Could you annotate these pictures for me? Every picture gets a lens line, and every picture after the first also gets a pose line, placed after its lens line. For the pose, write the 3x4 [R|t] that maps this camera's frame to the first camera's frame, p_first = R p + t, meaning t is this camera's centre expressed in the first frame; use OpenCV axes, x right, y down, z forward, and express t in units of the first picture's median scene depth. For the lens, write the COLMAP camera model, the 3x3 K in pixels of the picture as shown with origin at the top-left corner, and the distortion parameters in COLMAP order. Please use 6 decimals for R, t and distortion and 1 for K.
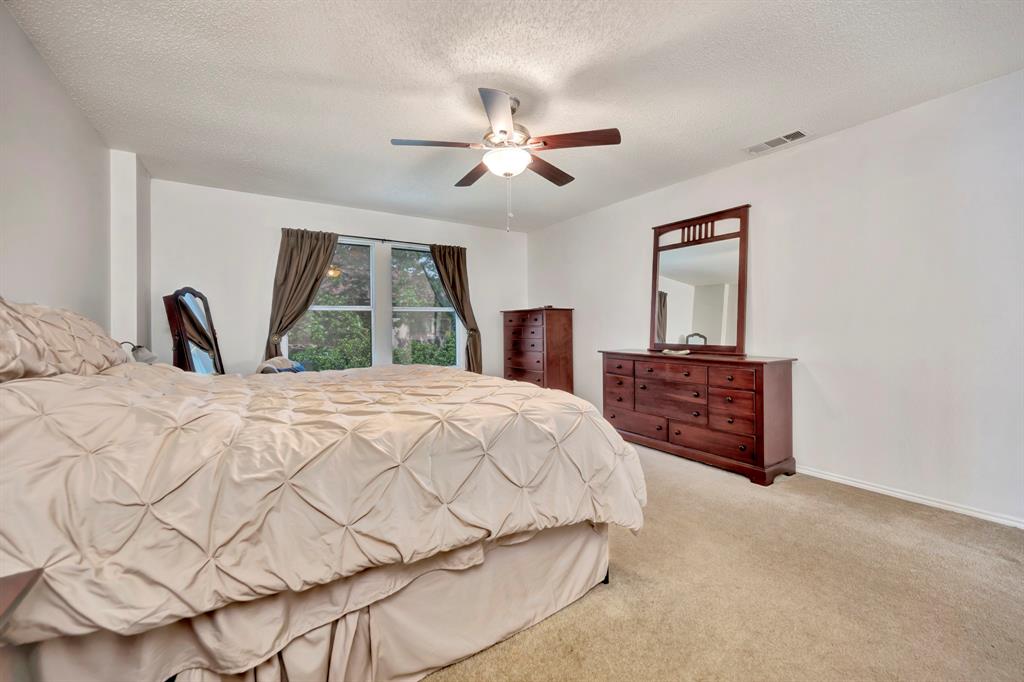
lens RADIAL K [[422.6, 0, 514.7], [0, 422.6, 324.8], [0, 0, 1]] dist [-0.000213, -0.000030]
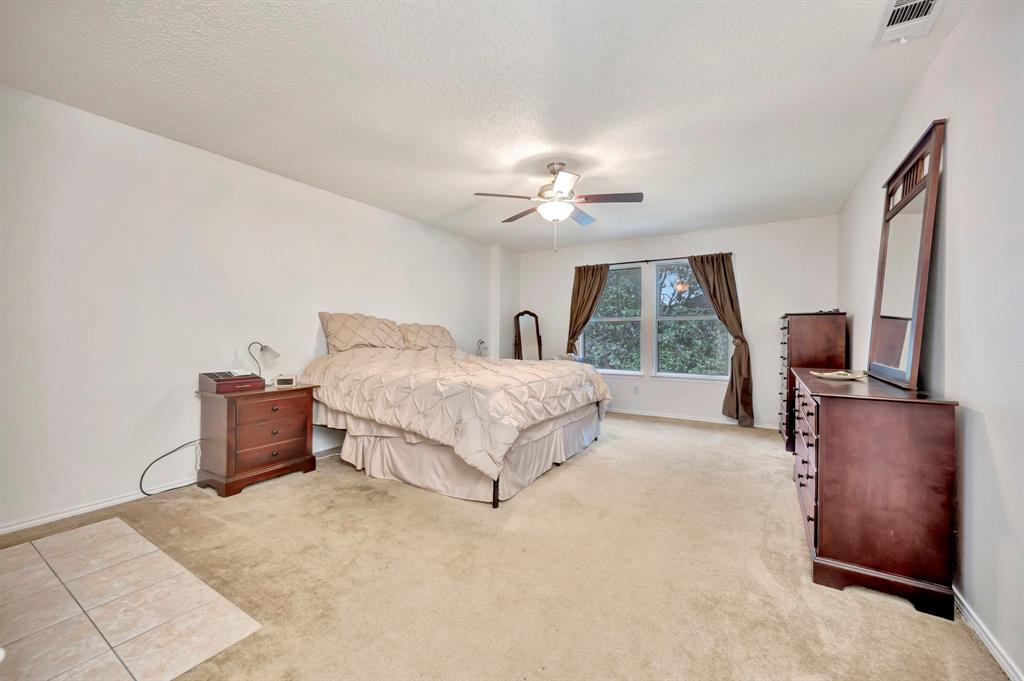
lens RADIAL K [[408.9, 0, 517.1], [0, 408.9, 338.5], [0, 0, 1]] dist [-0.001009, -0.000109]
pose [[0.393100, 0.022930, -0.919210, 0.679956], [-0.006444, 0.999733, 0.022183, -0.005007], [0.919473, -0.002797, 0.393143, 0.226298]]
